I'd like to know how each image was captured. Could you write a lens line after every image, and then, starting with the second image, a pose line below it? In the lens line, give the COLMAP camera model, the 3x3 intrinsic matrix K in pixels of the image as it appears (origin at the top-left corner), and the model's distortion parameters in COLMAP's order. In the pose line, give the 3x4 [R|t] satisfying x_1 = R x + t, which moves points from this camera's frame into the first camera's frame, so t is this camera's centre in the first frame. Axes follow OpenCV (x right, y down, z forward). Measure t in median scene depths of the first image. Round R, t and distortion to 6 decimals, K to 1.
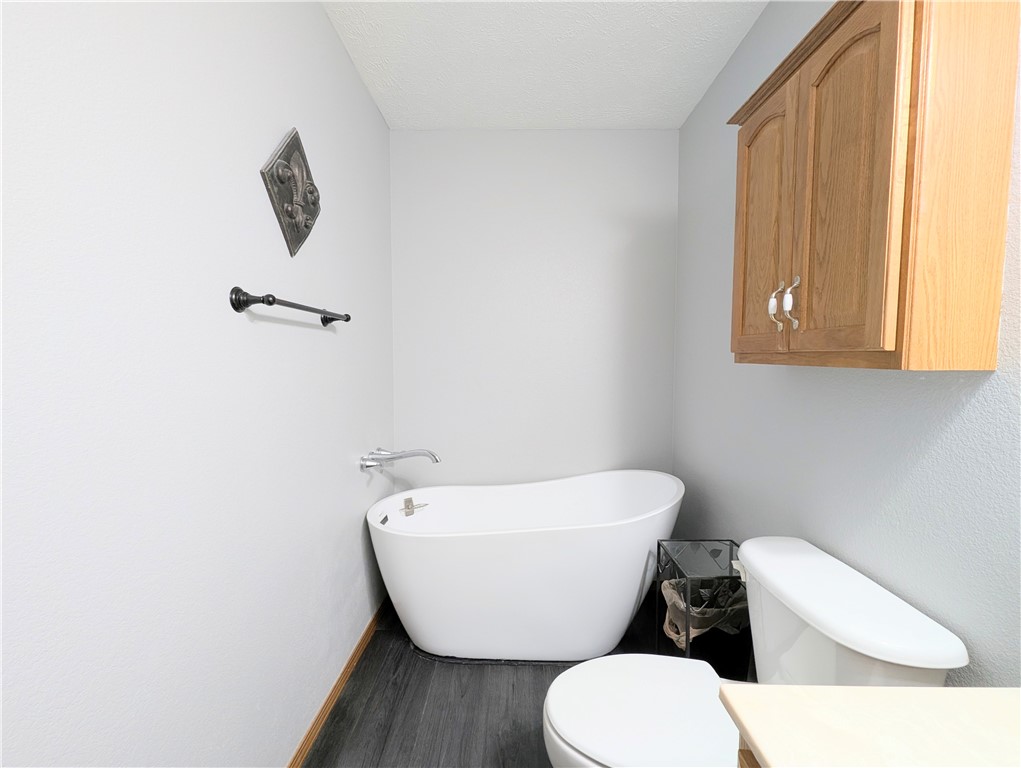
lens RADIAL K [[422.5, 0, 513.6], [0, 422.5, 384.0], [0, 0, 1]] dist [0.003495, -0.000210]
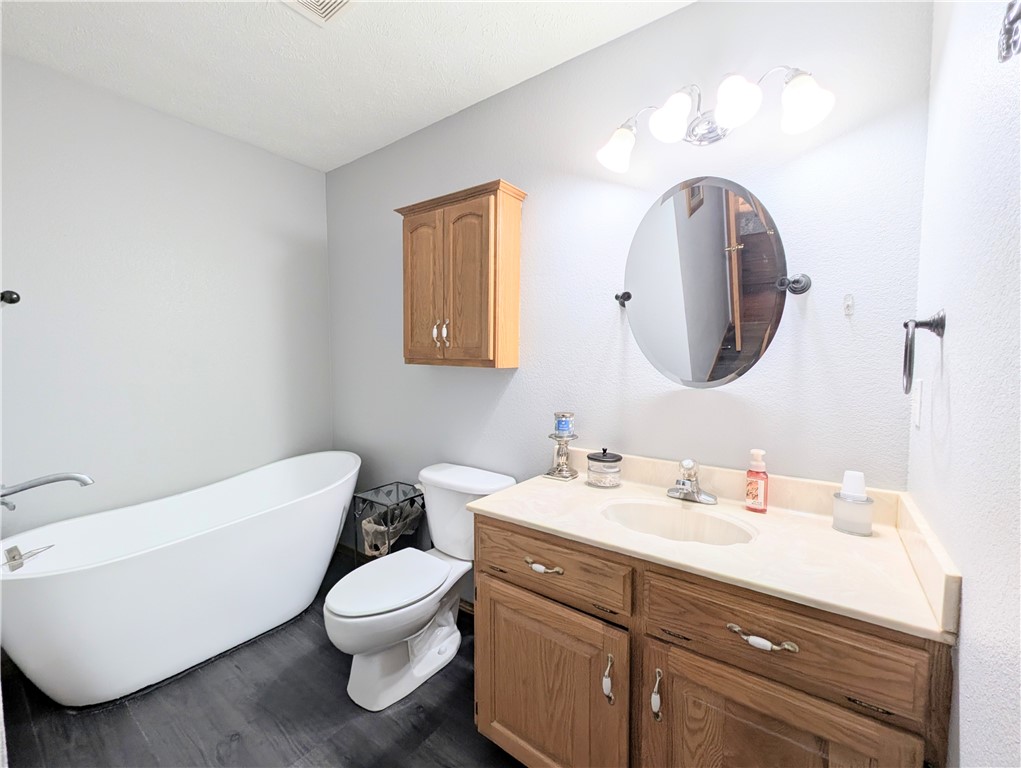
lens RADIAL K [[422.5, 0, 509.8], [0, 422.5, 382.2], [0, 0, 1]] dist [0.003495, -0.000210]
pose [[0.589216, -0.044218, 0.806765, -0.660999], [0.040541, 0.998862, 0.025138, -0.007357], [-0.806958, 0.017896, 0.590337, -0.314631]]
